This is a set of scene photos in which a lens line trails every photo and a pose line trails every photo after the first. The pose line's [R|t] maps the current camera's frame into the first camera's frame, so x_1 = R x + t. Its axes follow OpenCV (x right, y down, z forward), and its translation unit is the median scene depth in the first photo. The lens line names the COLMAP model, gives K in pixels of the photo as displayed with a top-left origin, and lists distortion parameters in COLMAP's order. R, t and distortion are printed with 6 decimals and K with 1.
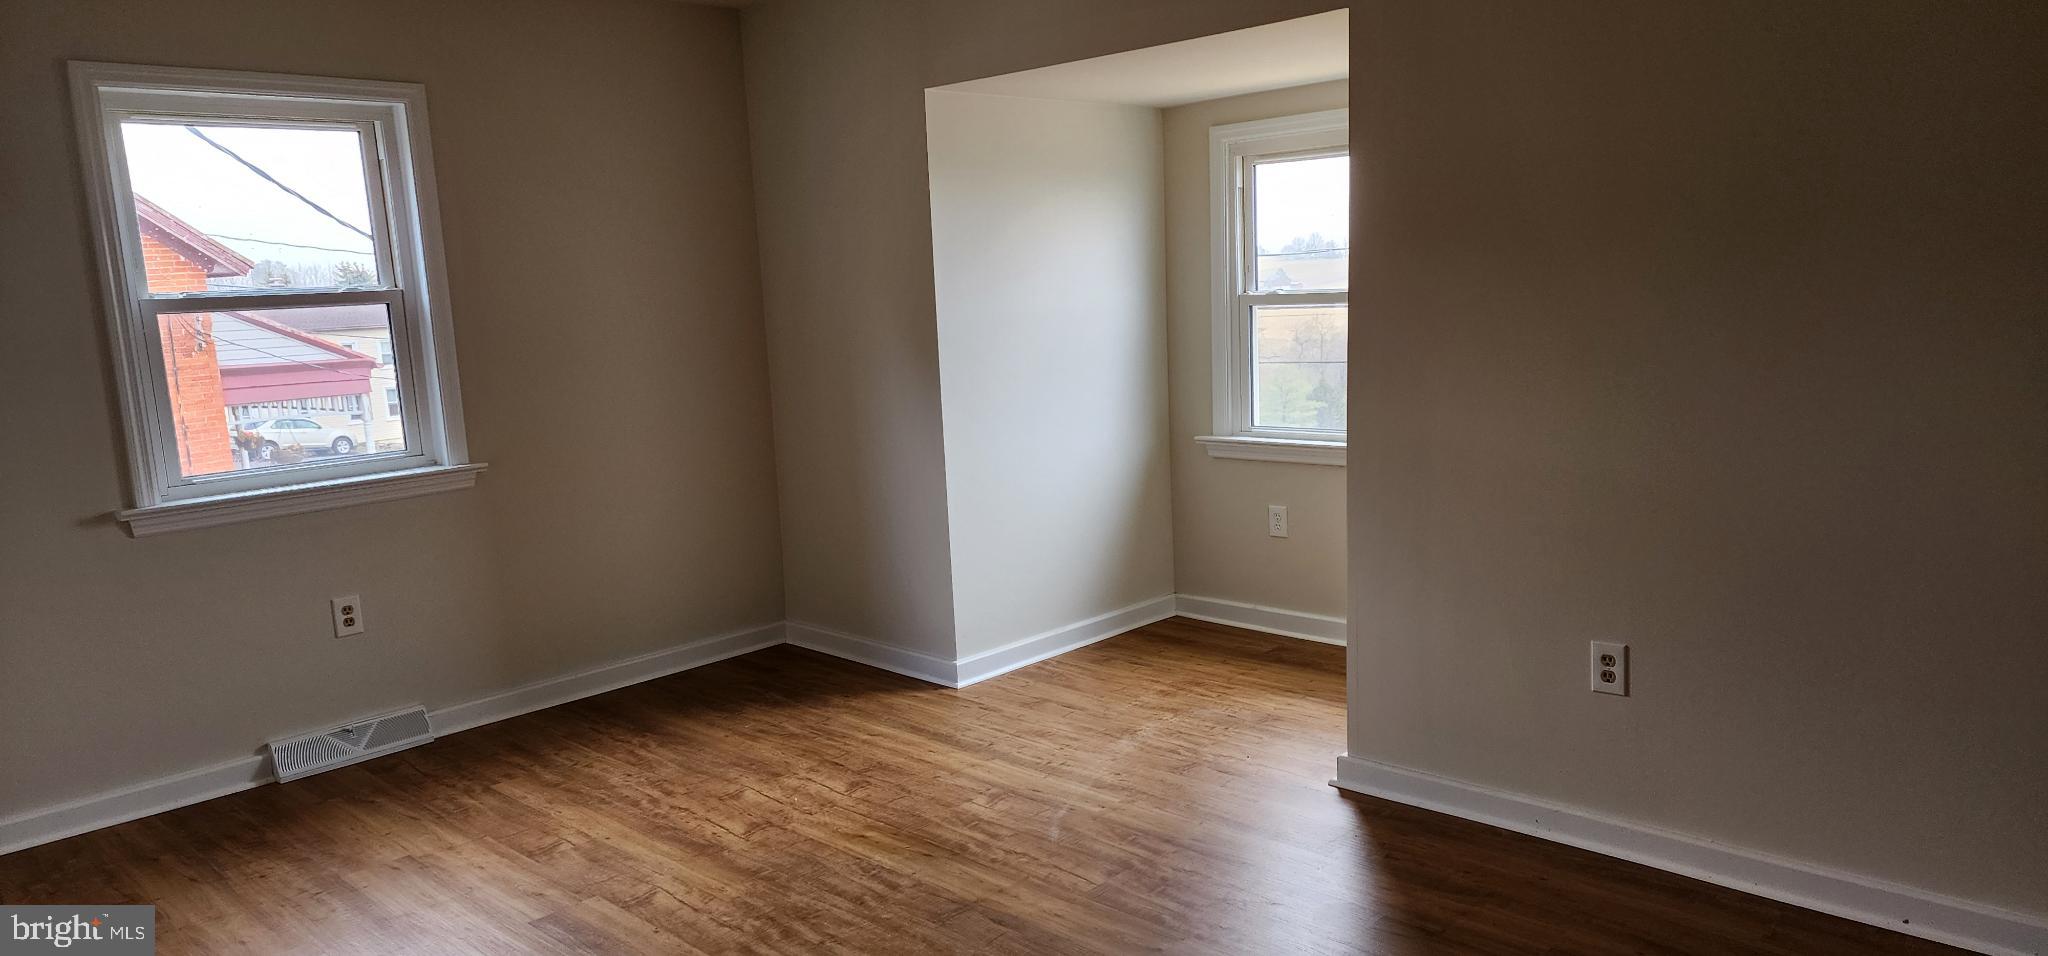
lens RADIAL K [[1362.6, 0, 1016.3], [0, 1362.6, 511.4], [0, 0, 1]] dist [0.097909, -0.070902]
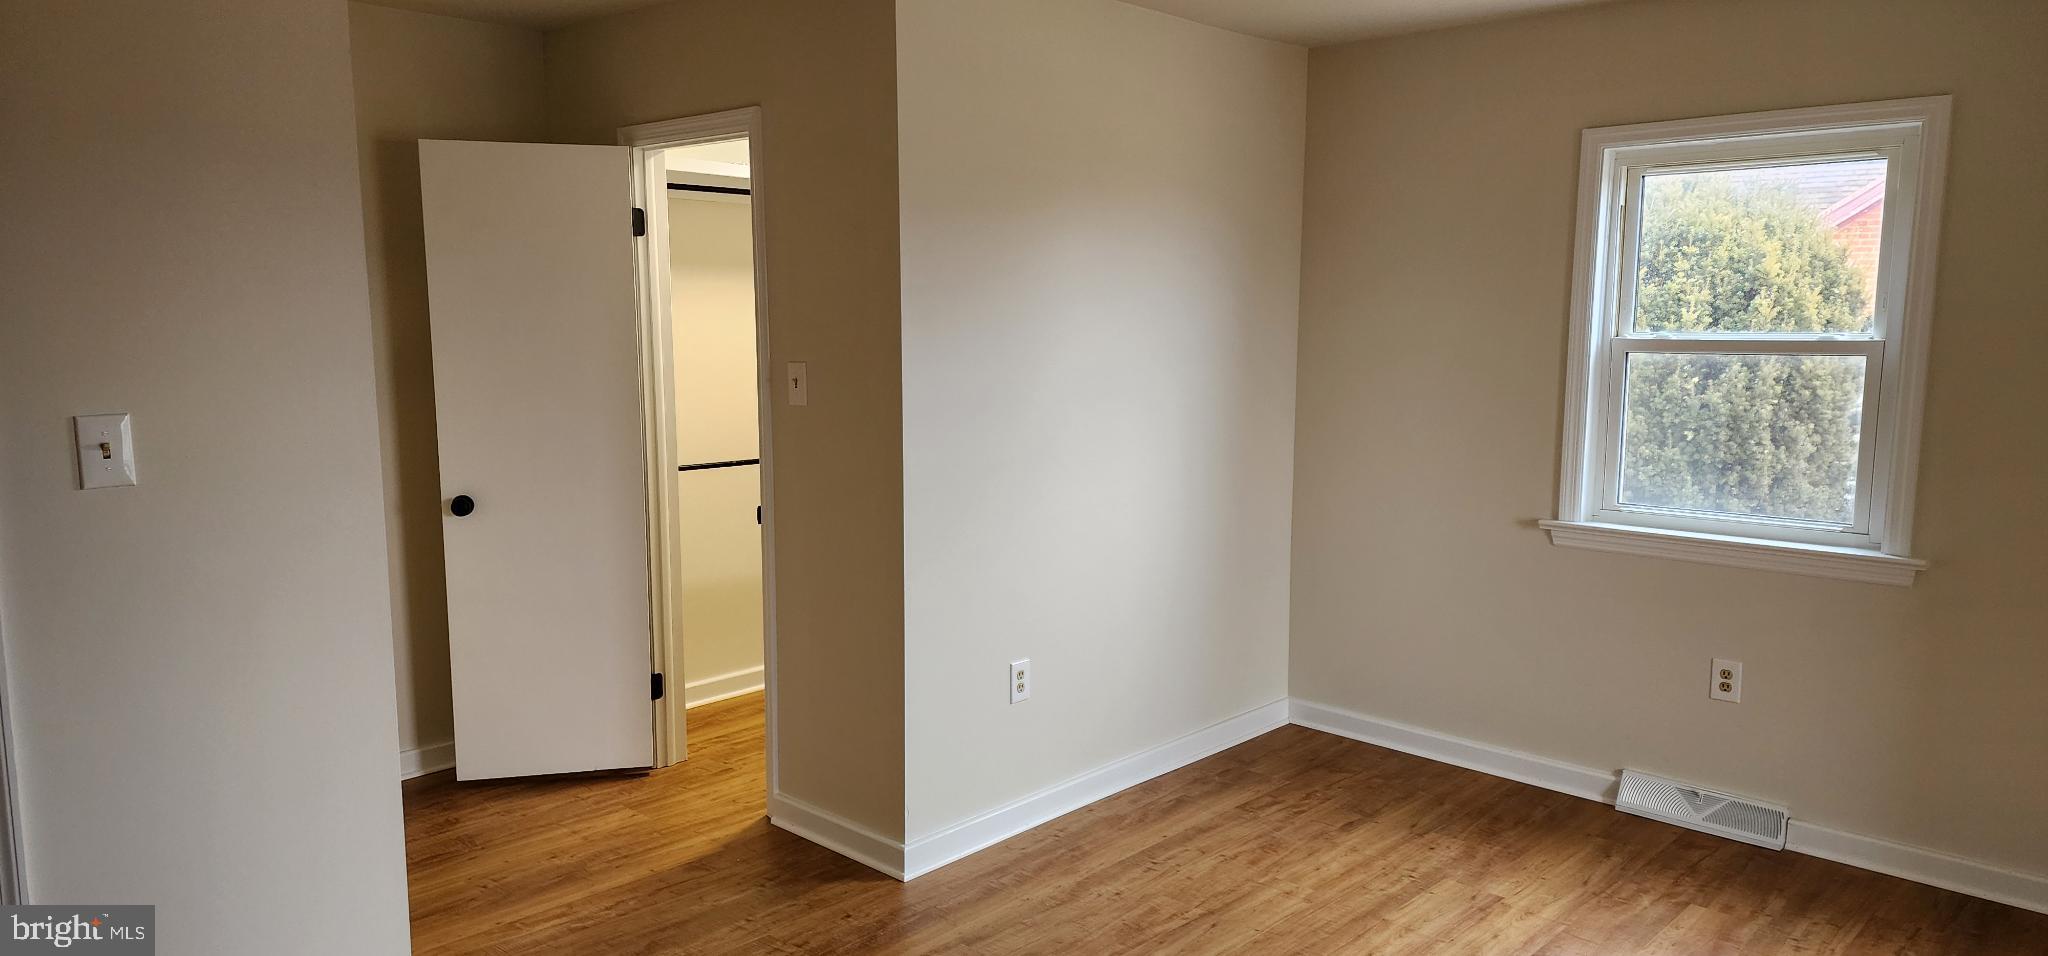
lens RADIAL K [[1362.6, 0, 1016.3], [0, 1362.6, 511.4], [0, 0, 1]] dist [0.097909, -0.070902]
pose [[0.023284, 0.194159, -0.980694, 0.427940], [-0.177001, 0.966263, 0.187099, -0.132073], [0.983935, 0.169228, 0.056865, 0.470056]]
